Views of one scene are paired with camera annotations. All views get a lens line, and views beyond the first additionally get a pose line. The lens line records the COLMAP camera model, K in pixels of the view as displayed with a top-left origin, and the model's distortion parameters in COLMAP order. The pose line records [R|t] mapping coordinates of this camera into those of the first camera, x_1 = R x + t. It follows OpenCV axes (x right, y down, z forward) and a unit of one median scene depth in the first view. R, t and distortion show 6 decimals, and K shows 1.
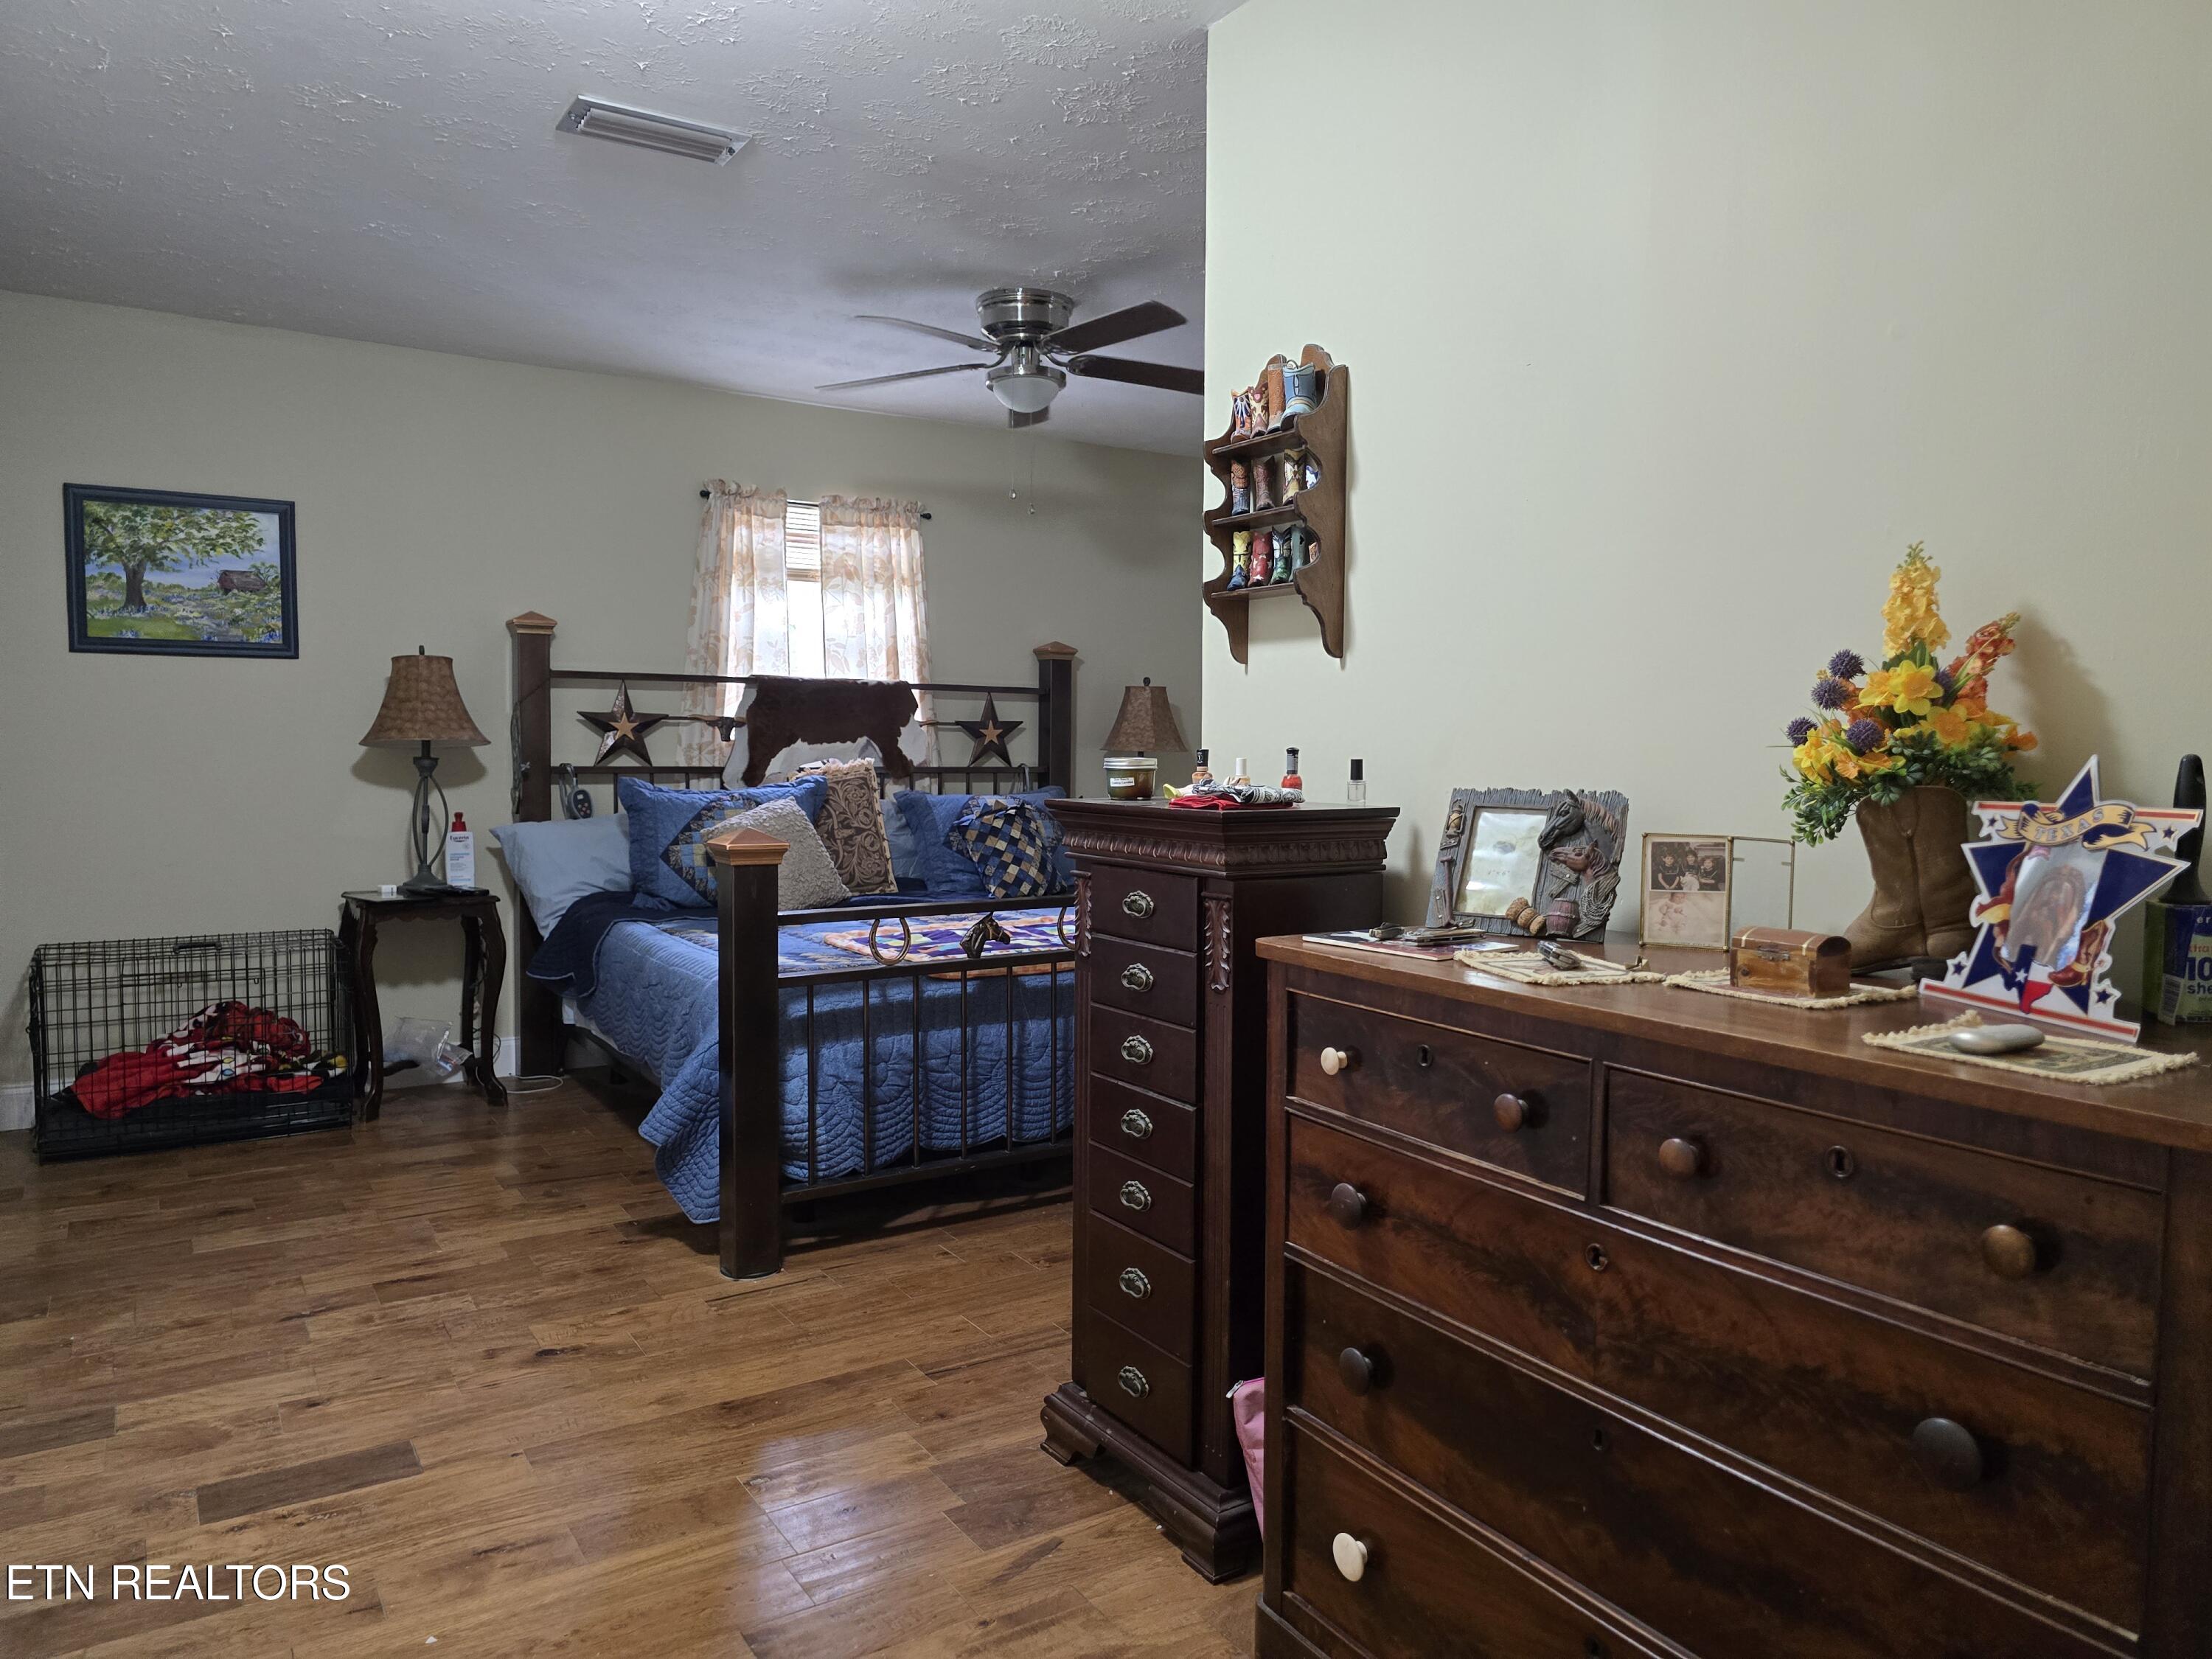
lens RADIAL K [[1475.4, 0, 1110.6], [0, 1475.4, 837.2], [0, 0, 1]] dist [0.058204, -0.055001]
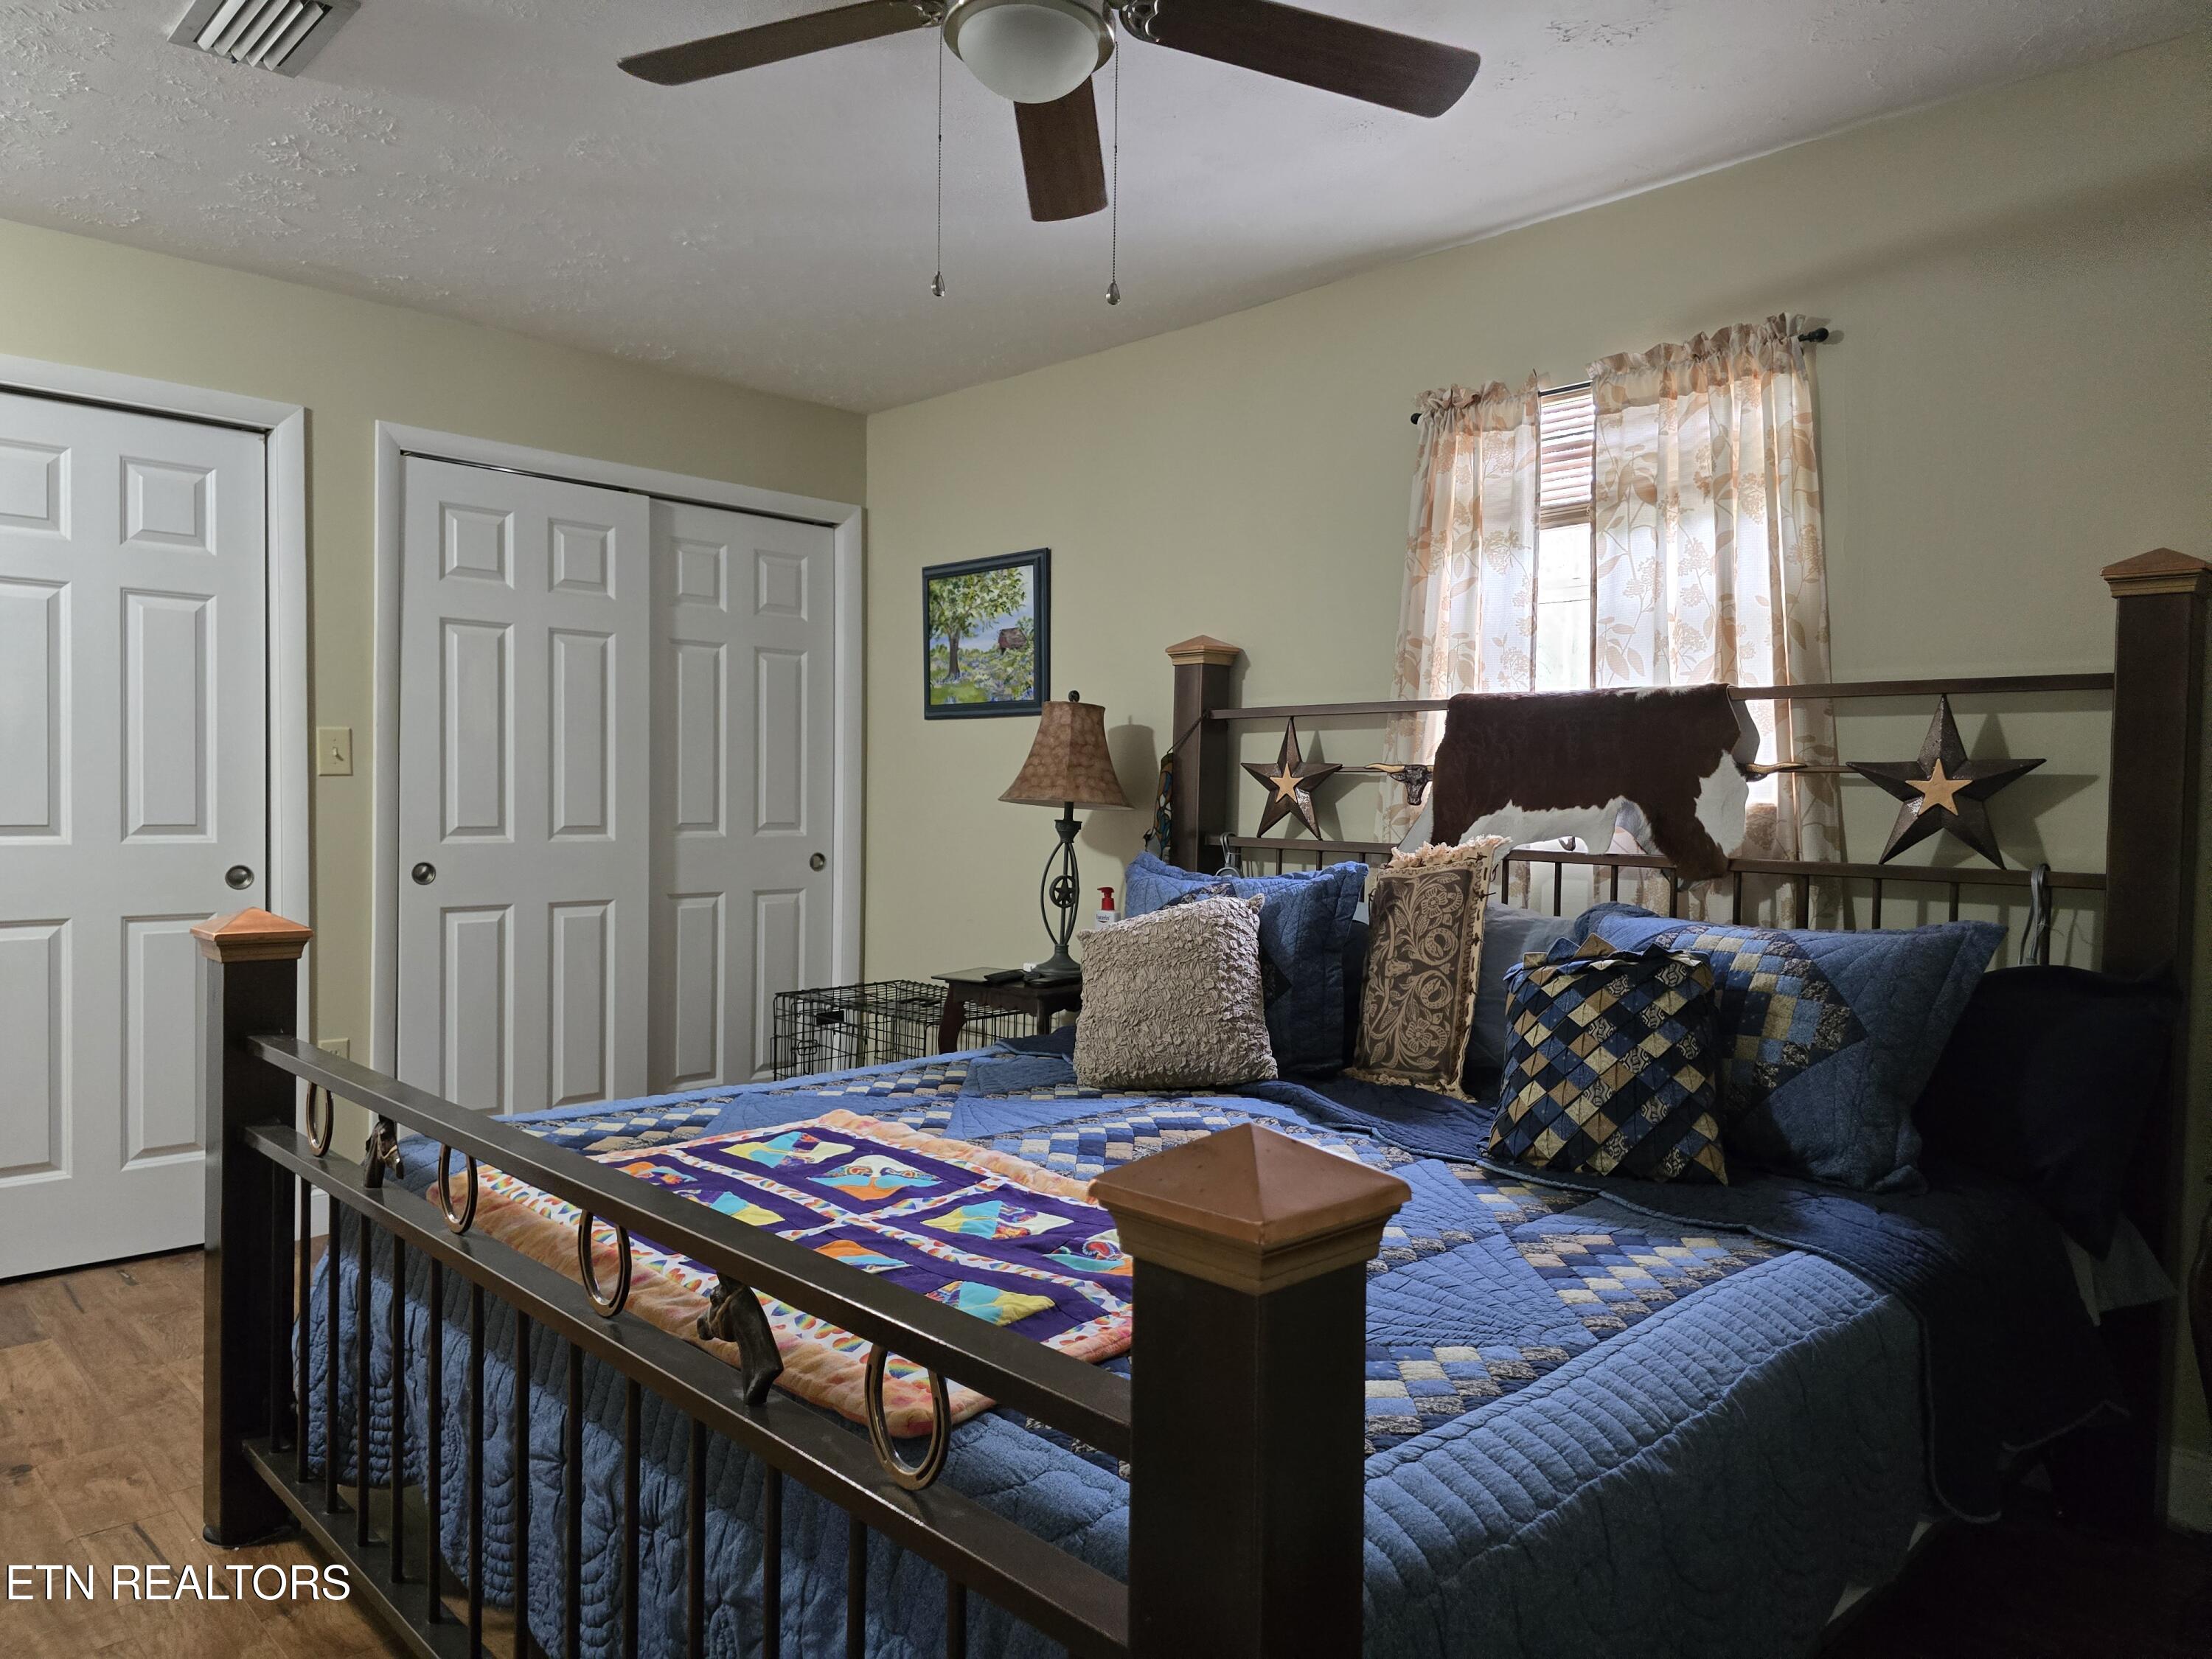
lens RADIAL K [[1475.4, 0, 1119.2], [0, 1475.4, 818.1], [0, 0, 1]] dist [0.058204, -0.055001]
pose [[0.198285, 0.010336, -0.980090, 0.329099], [-0.076260, 0.997076, -0.004913, -0.046525], [0.977173, 0.075716, 0.198494, 0.758216]]
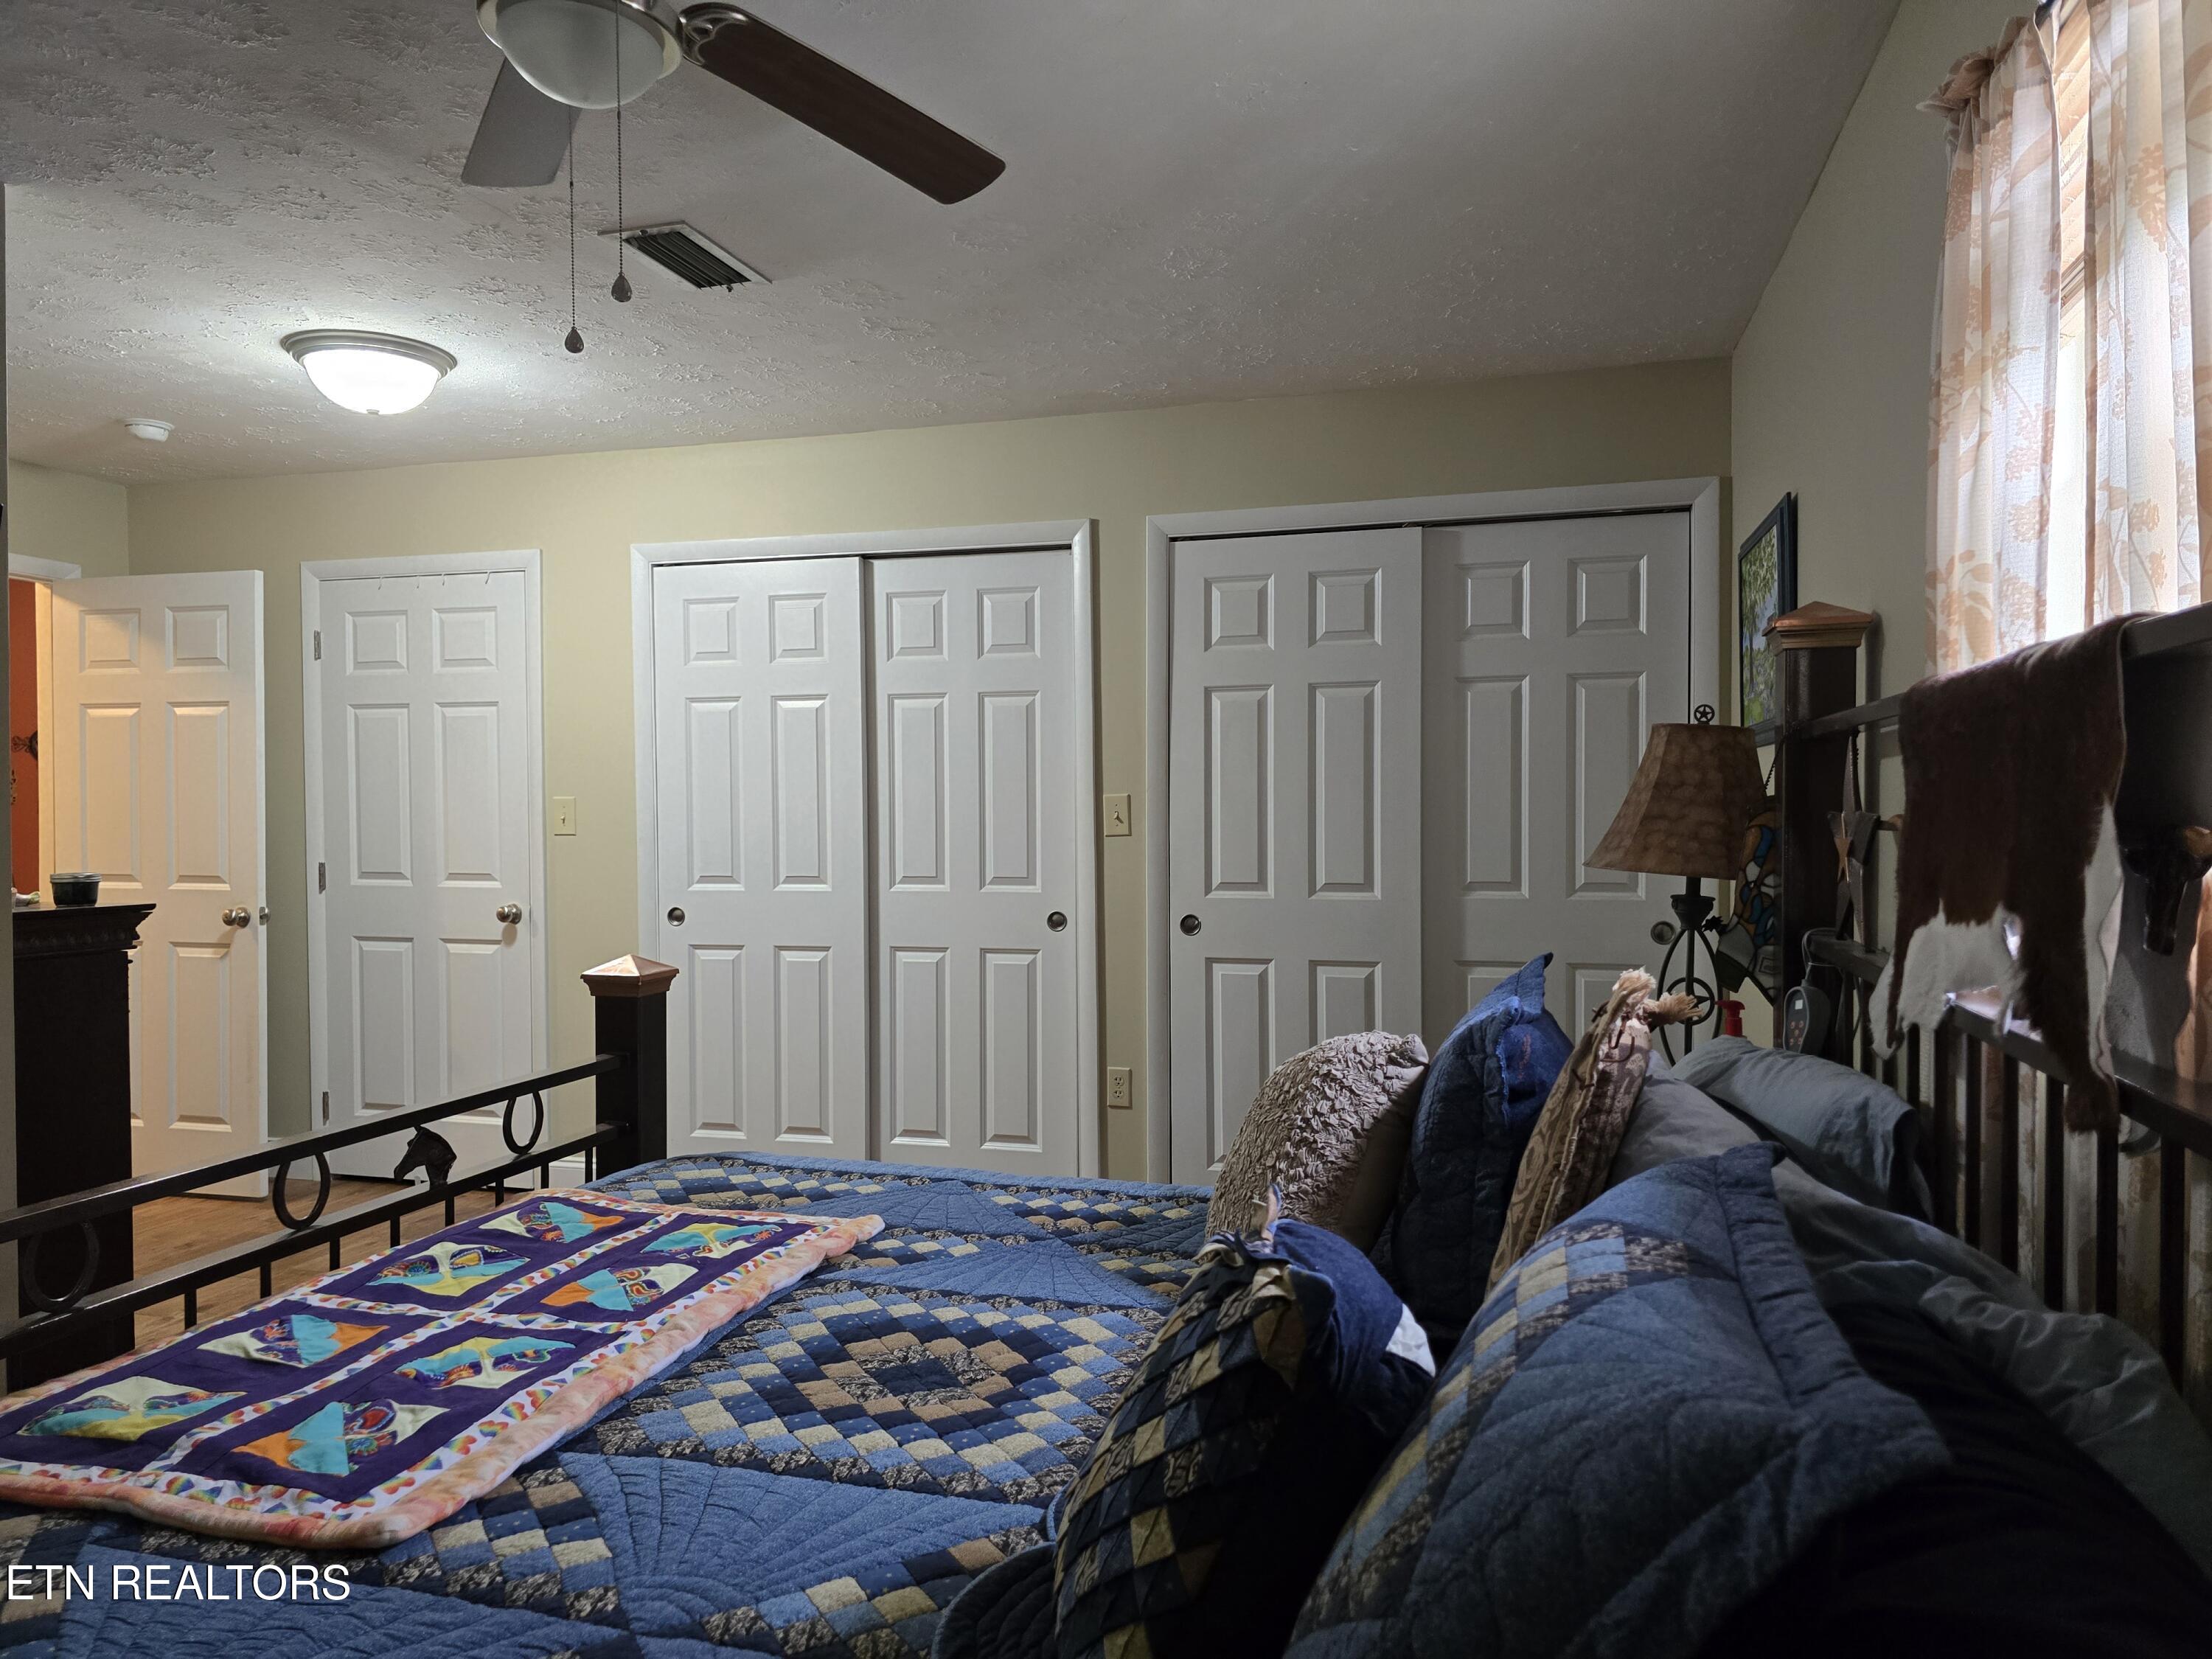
lens RADIAL K [[1475.4, 0, 1098.2], [0, 1475.4, 826.3], [0, 0, 1]] dist [0.058204, -0.055001]
pose [[-0.761219, 0.001503, -0.648493, 0.083077], [-0.043732, 0.997602, 0.053646, -0.089756], [0.647019, 0.069196, -0.759328, 1.137143]]
